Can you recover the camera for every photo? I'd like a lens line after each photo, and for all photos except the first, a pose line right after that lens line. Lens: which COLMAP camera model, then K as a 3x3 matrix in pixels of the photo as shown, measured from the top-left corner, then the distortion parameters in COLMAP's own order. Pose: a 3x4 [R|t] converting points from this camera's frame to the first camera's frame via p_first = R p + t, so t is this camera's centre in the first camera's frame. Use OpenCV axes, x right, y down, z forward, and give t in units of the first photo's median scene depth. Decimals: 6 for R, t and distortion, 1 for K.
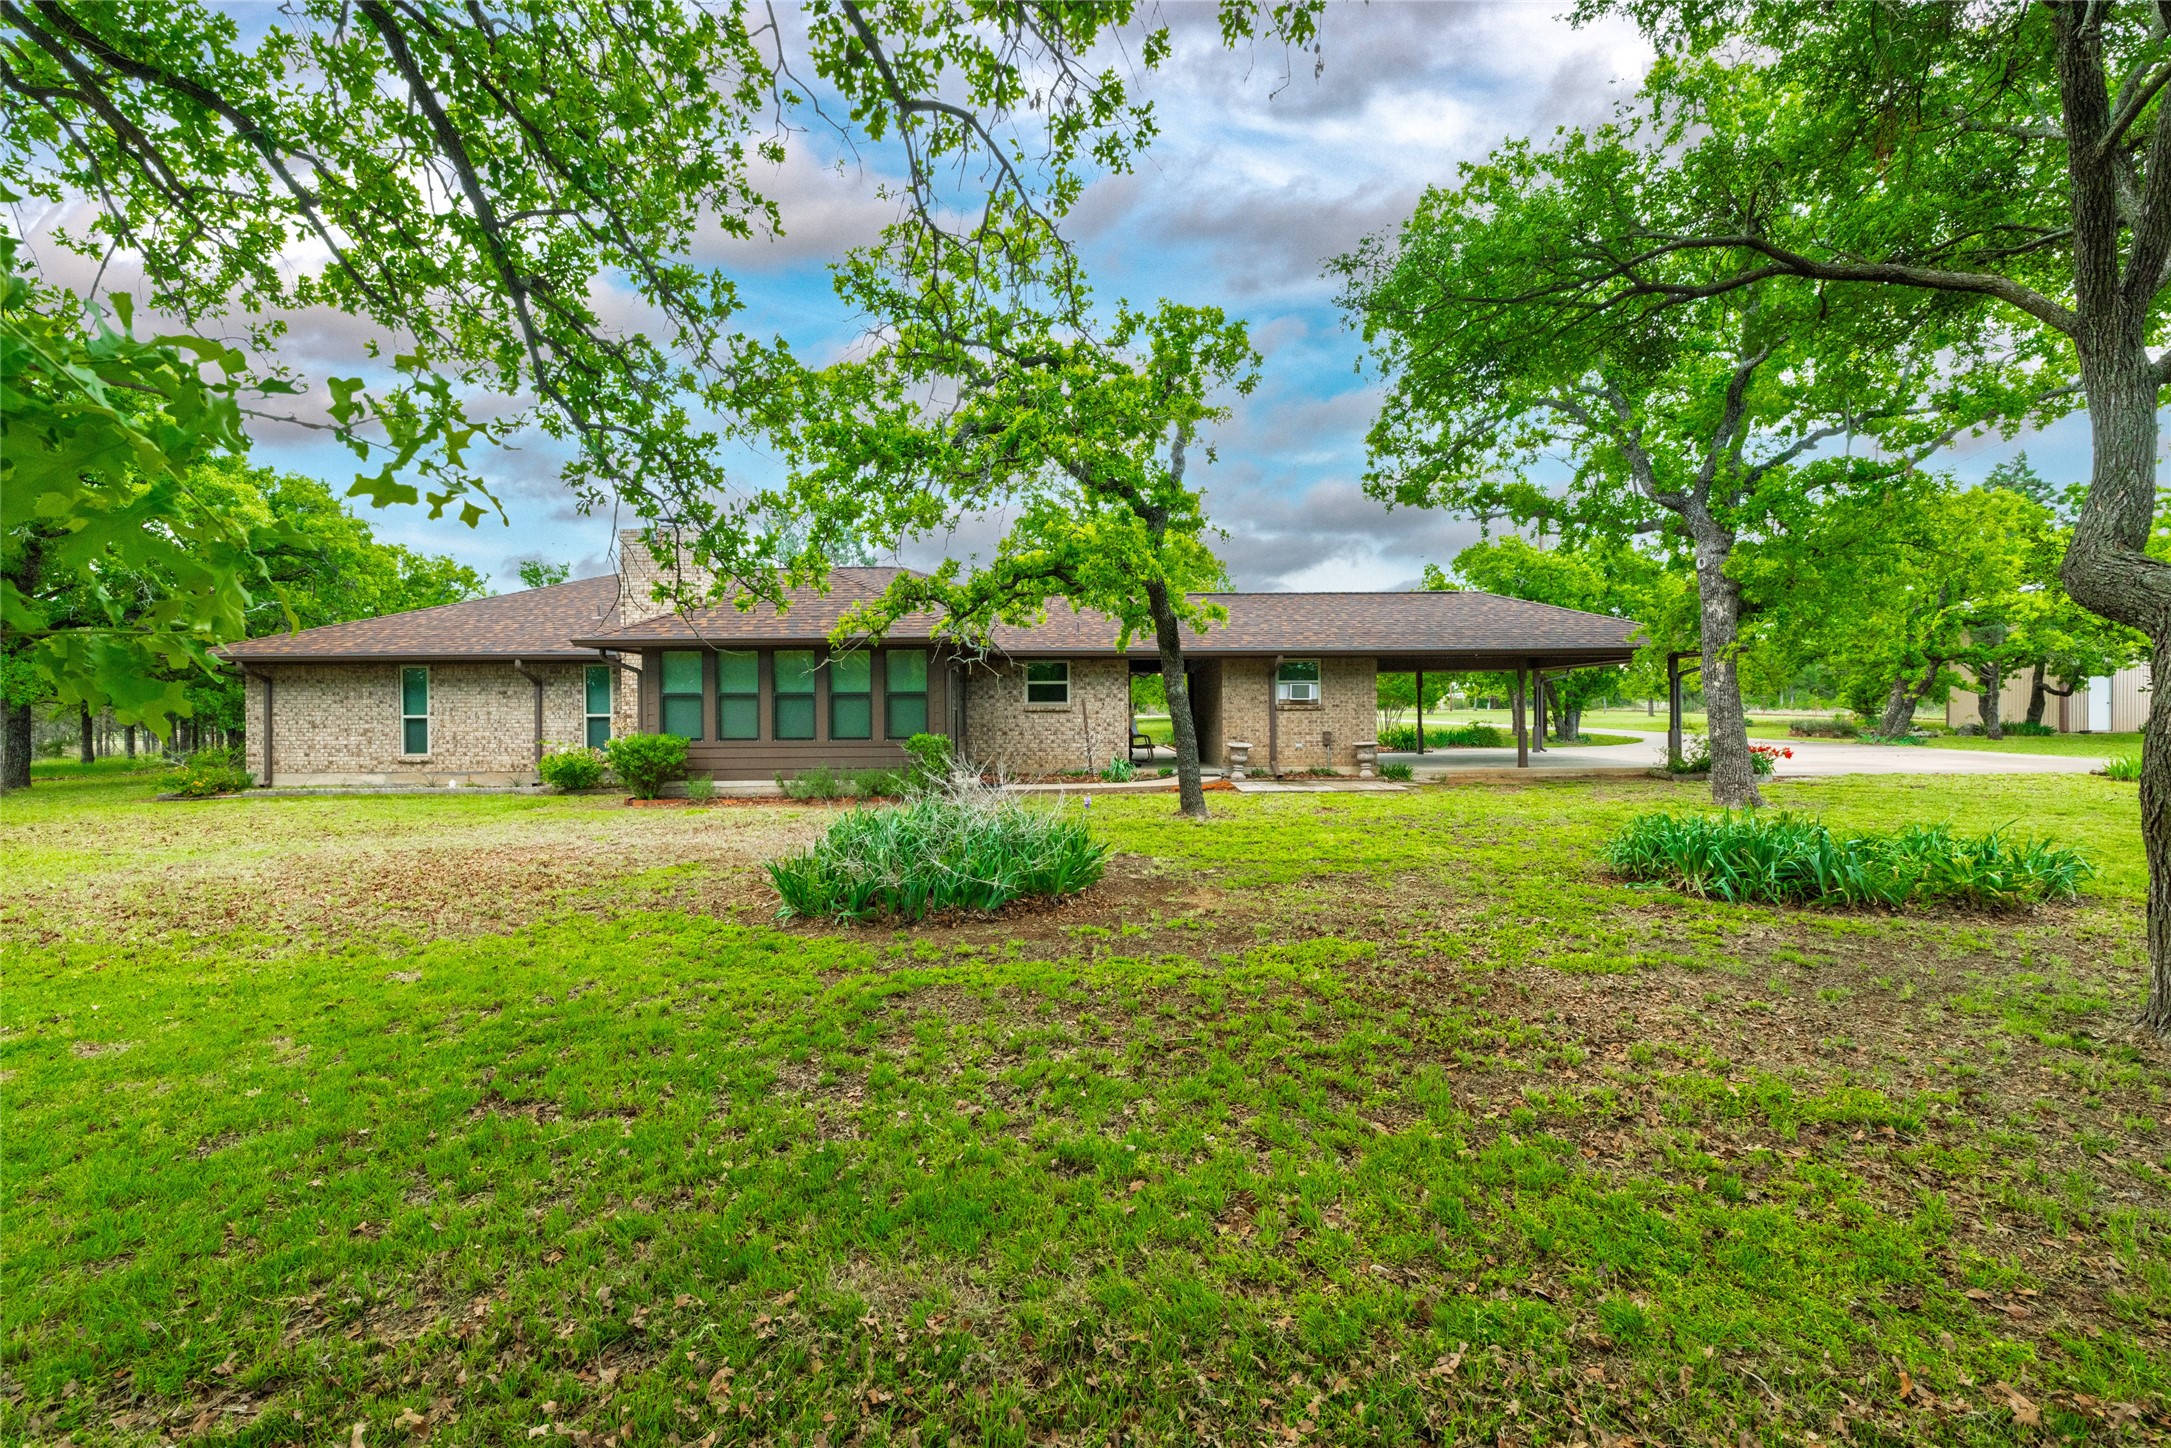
lens RADIAL K [[923.6, 0, 1081.4], [0, 923.6, 720.9], [0, 0, 1]] dist [0.002873, 0.000354]
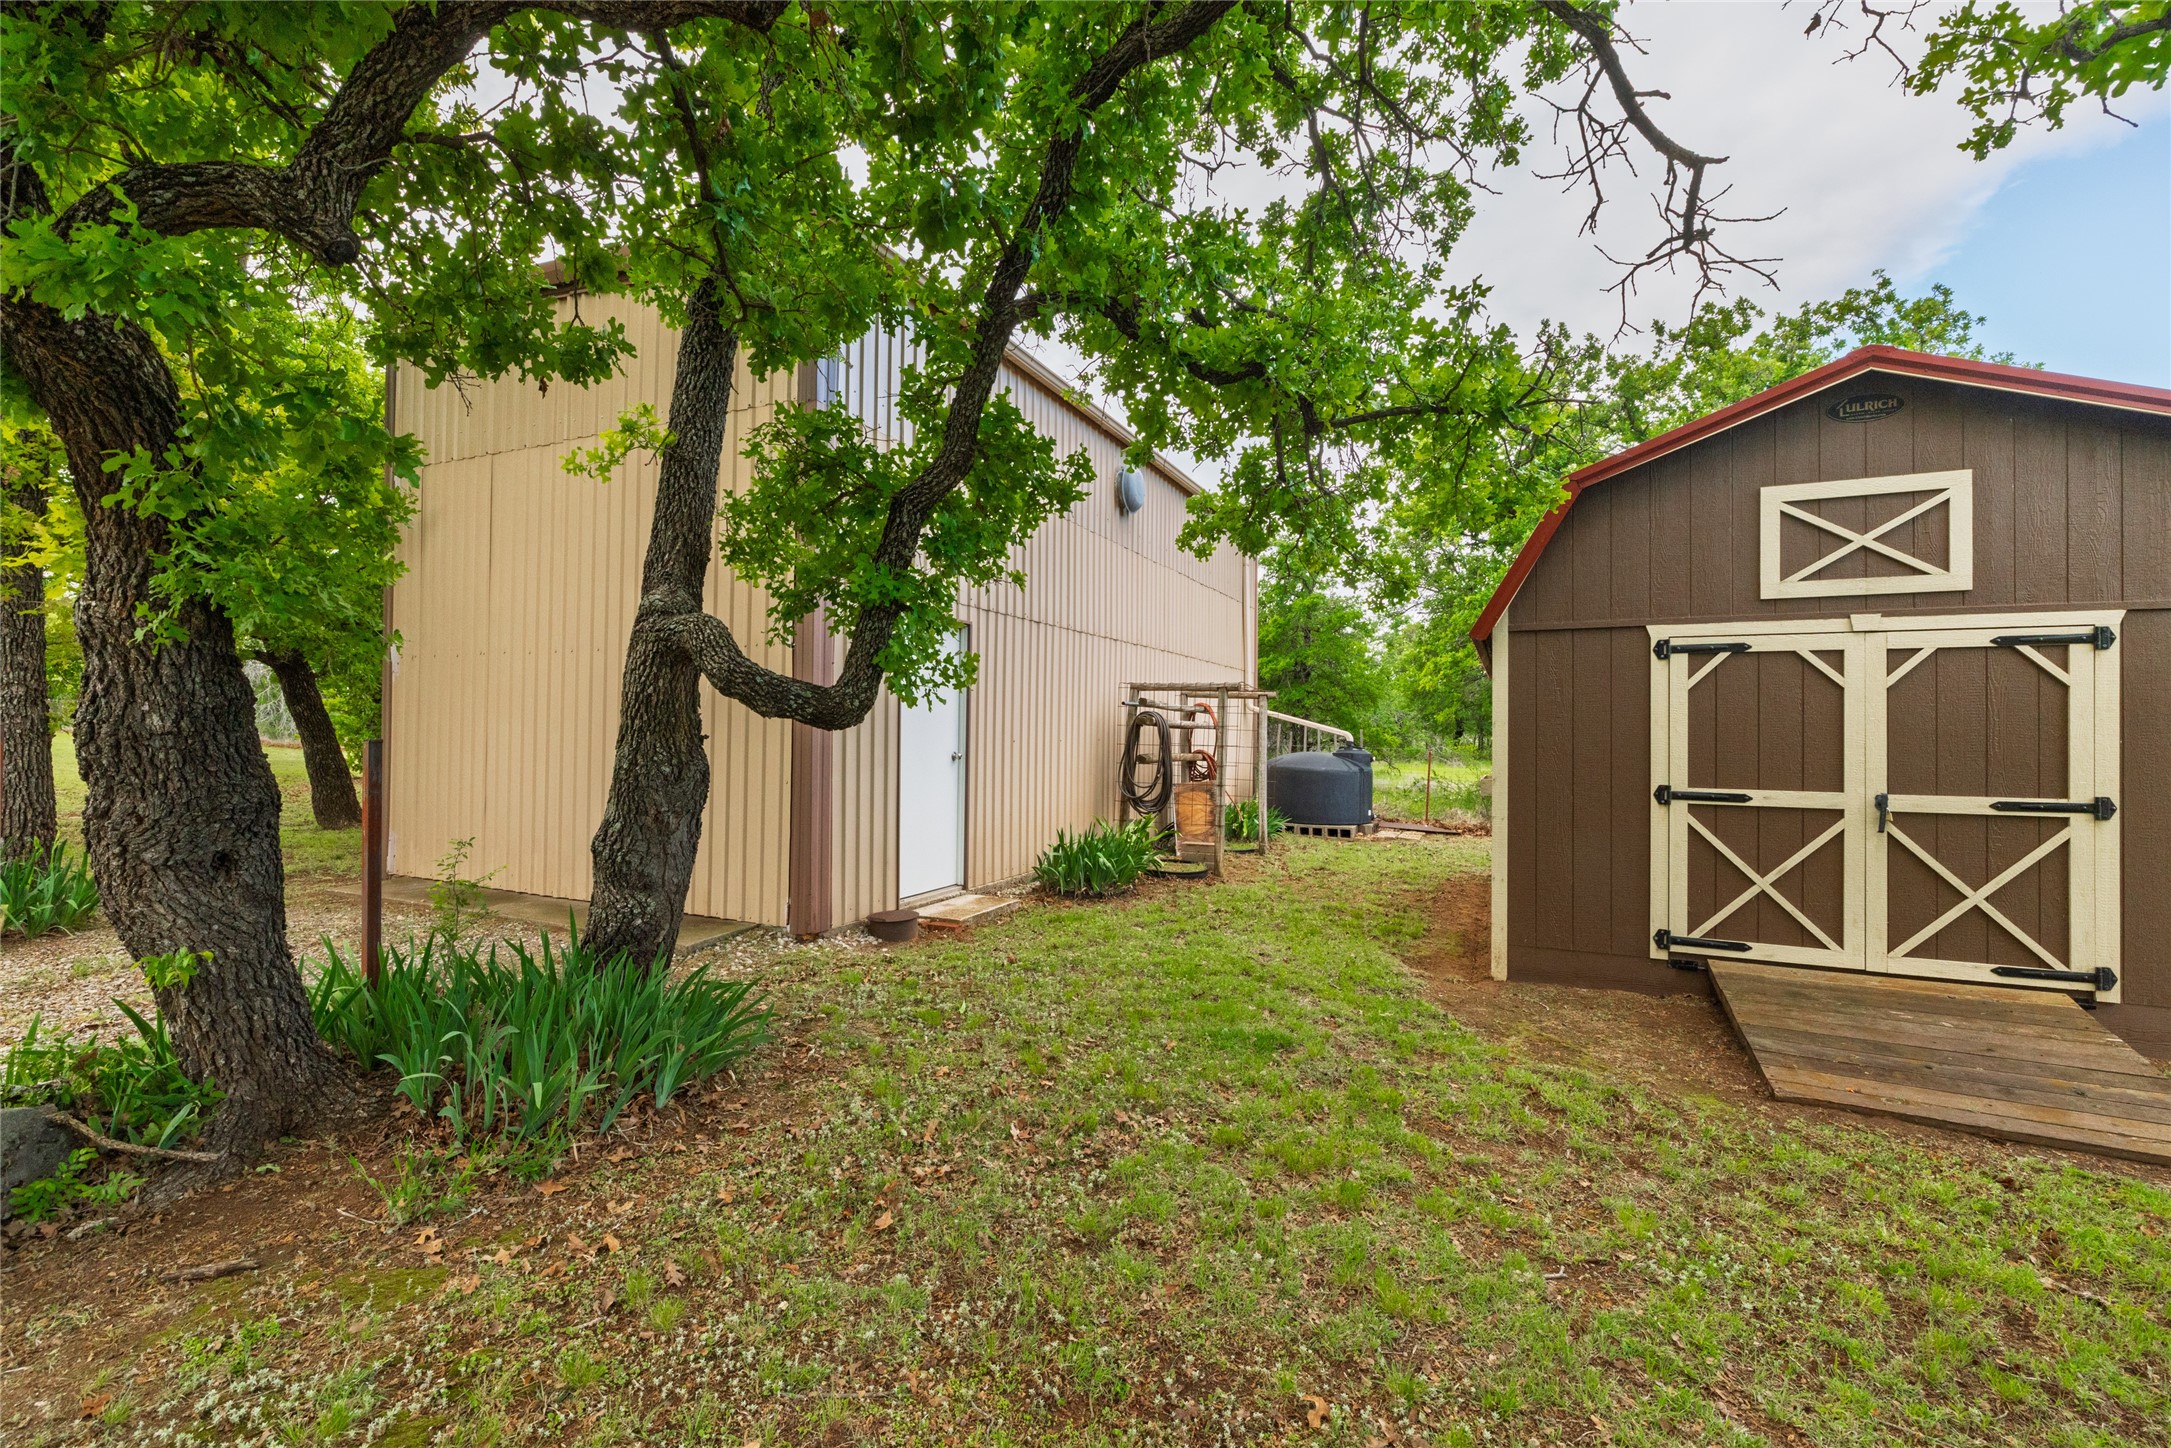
lens RADIAL K [[923.6, 0, 1081.7], [0, 923.6, 720.2], [0, 0, 1]] dist [0.002873, 0.000354]
pose [[0.431086, 0.010748, 0.902247, 1.909939], [-0.000076, 0.999929, -0.011876, -0.051594], [-0.902311, 0.005051, 0.431056, 1.812707]]
